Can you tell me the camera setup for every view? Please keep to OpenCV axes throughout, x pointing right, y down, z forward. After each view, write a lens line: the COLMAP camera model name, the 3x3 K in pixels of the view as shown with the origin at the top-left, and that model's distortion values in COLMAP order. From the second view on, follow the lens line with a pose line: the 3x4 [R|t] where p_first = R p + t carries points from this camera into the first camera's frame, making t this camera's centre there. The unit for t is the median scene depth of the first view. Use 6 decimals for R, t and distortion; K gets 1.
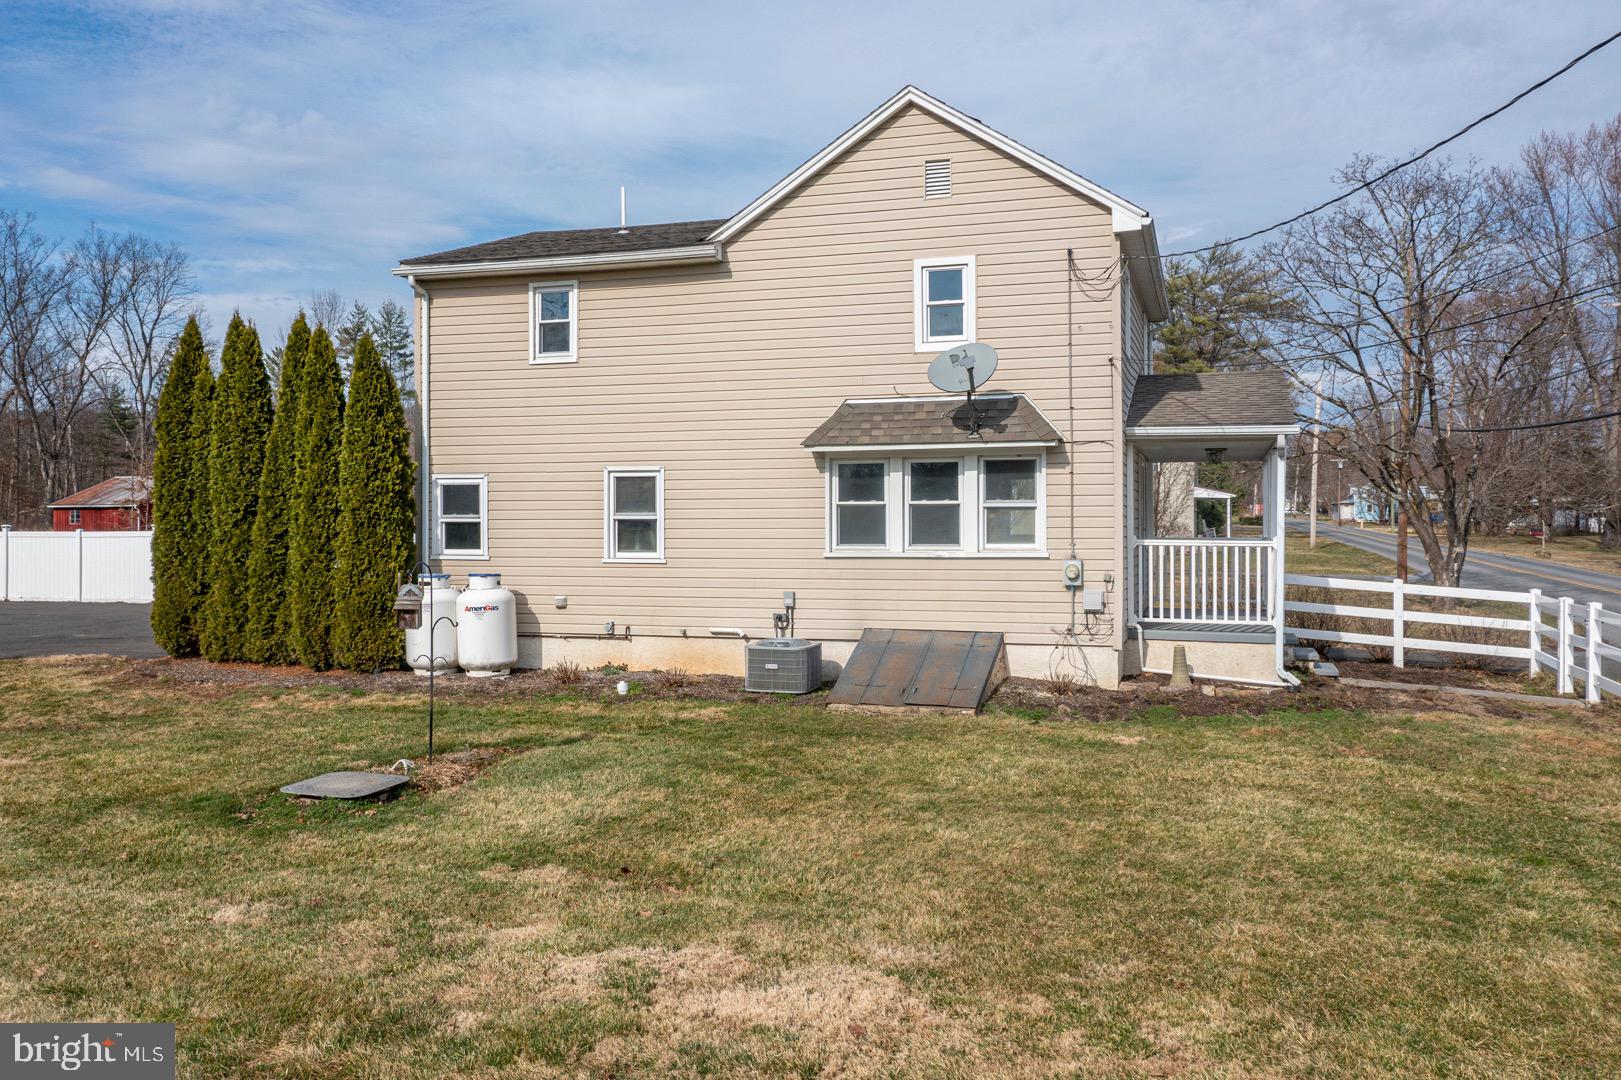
lens RADIAL K [[1291.6, 0, 807.4], [0, 1291.6, 542.1], [0, 0, 1]] dist [-0.003170, 0.002459]
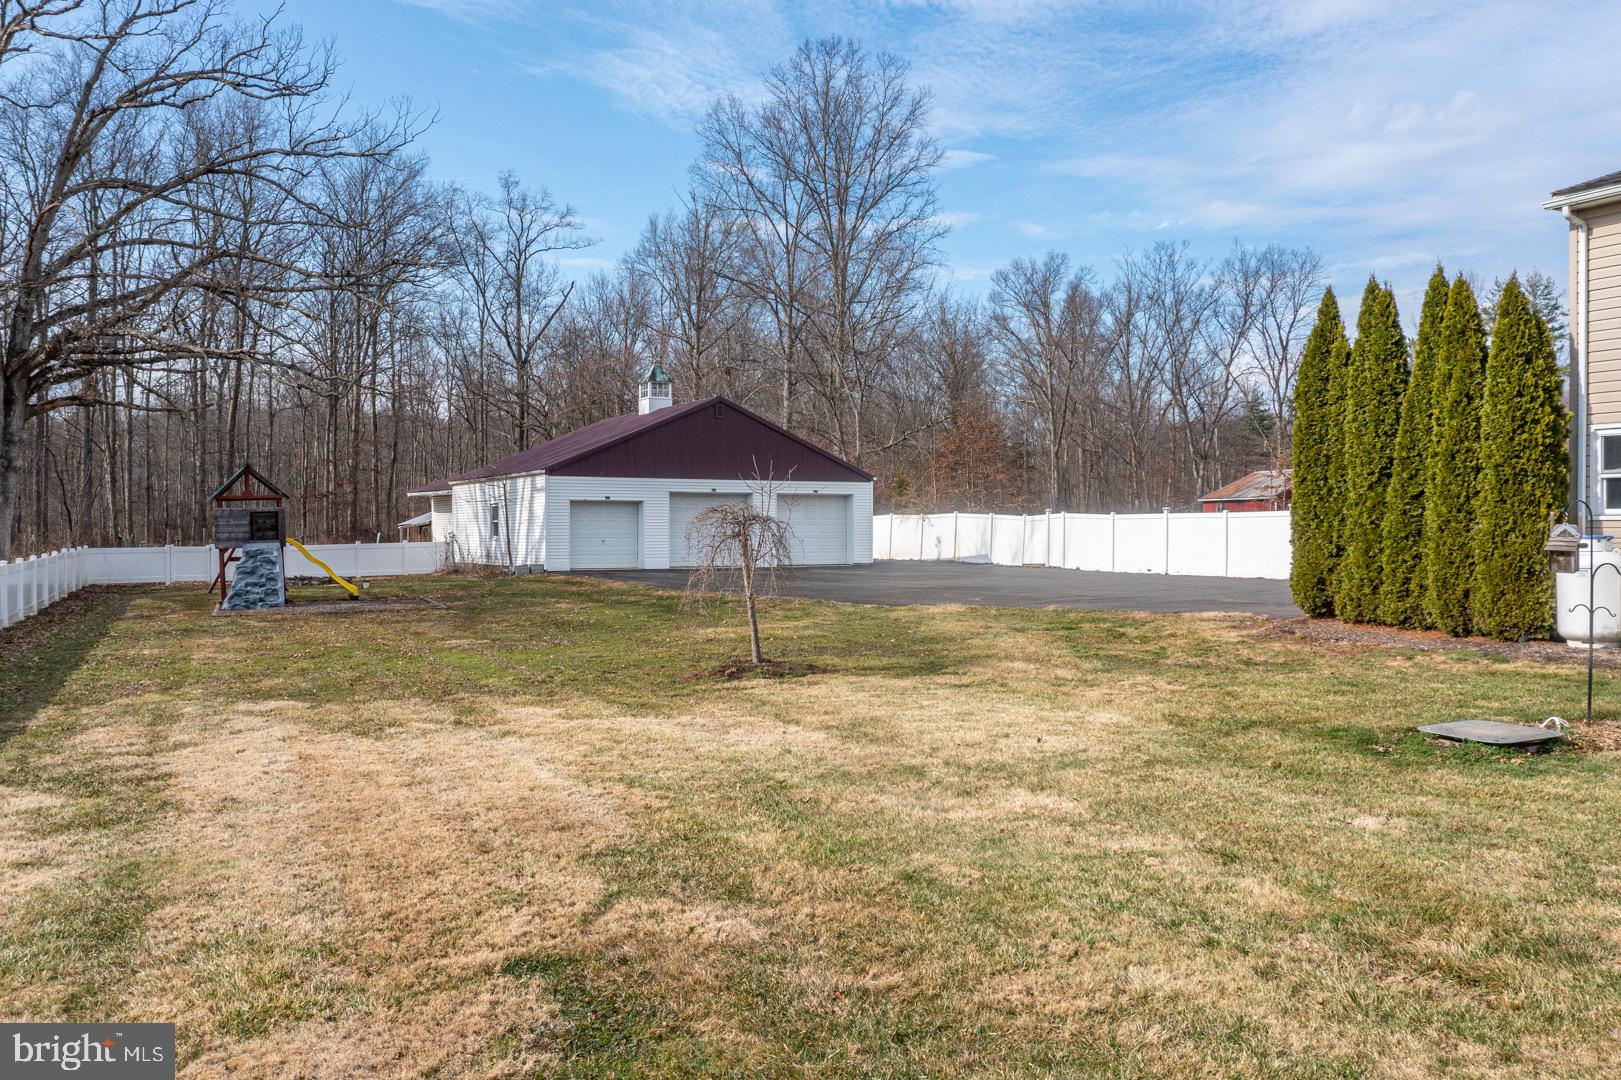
lens RADIAL K [[1291.6, 0, 807.4], [0, 1291.6, 542.1], [0, 0, 1]] dist [-0.003170, 0.002459]
pose [[0.678086, 0.006284, -0.734956, -0.001412], [-0.003500, 0.999980, 0.005321, 0.026548], [0.734974, -0.001036, 0.678094, -0.004020]]
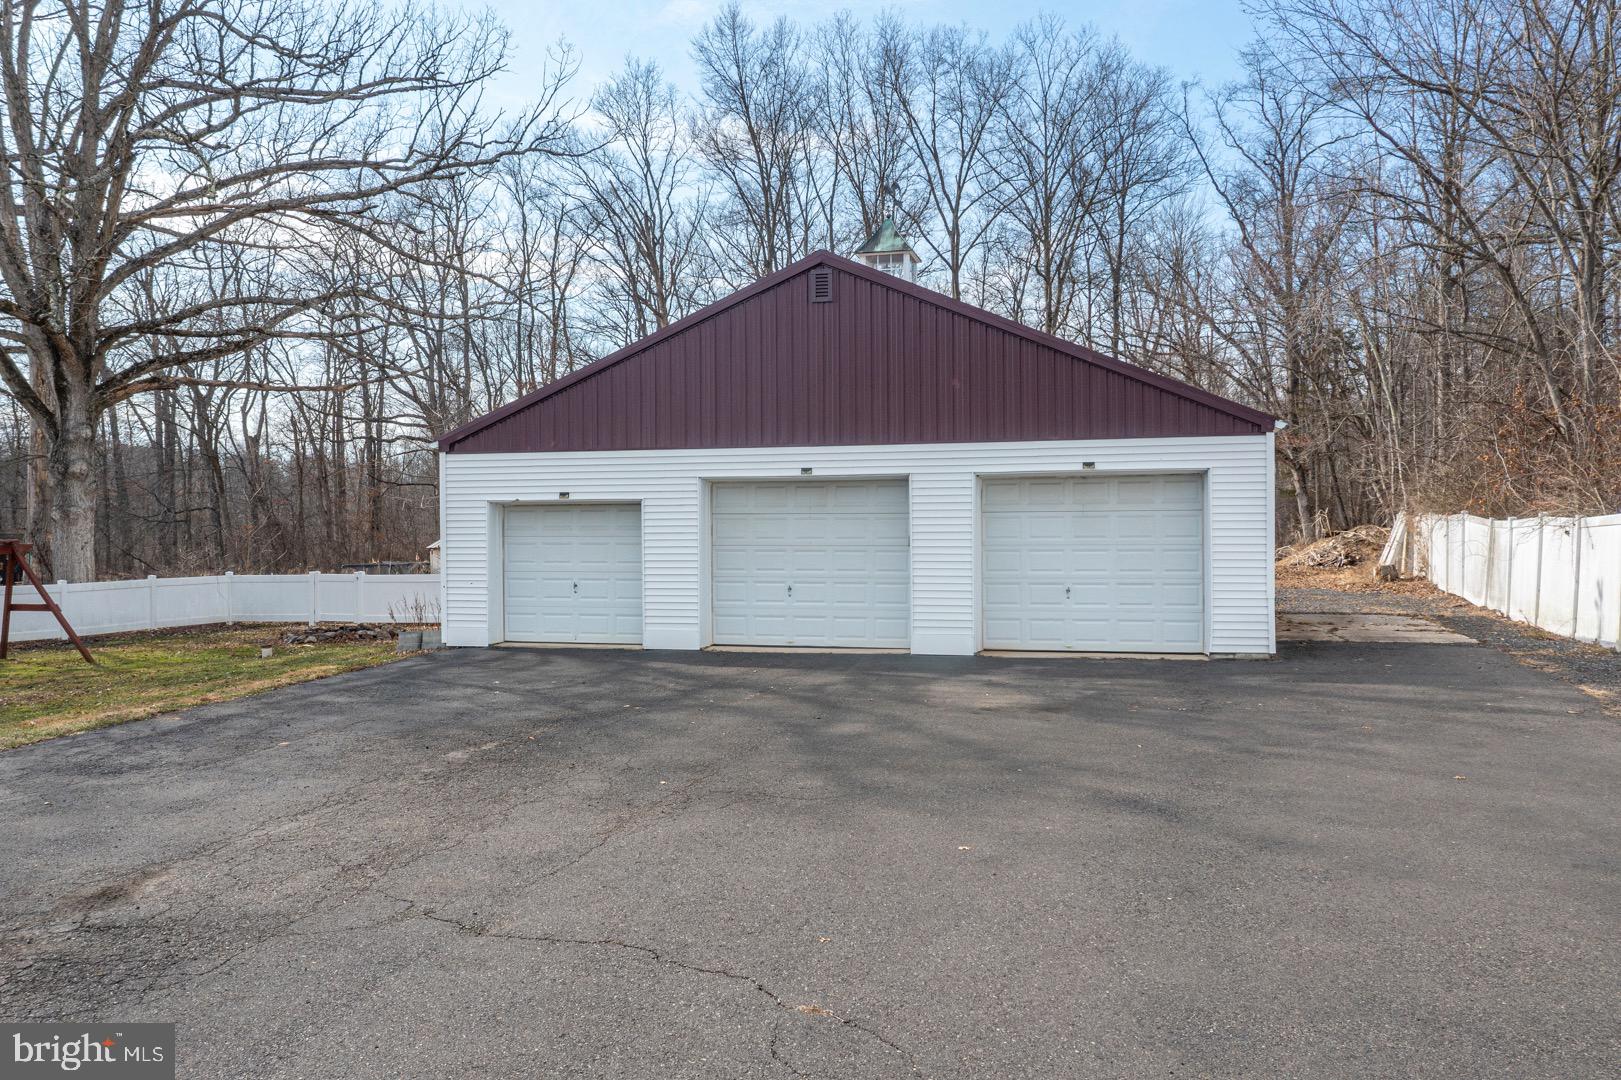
lens RADIAL K [[1291.6, 0, 807.4], [0, 1291.6, 542.1], [0, 0, 1]] dist [-0.003170, 0.002459]
pose [[-0.038109, 0.009920, -0.999224, -0.873847], [-0.000640, 0.999950, 0.009952, -0.011316], [0.999273, 0.001019, -0.038100, 1.574698]]
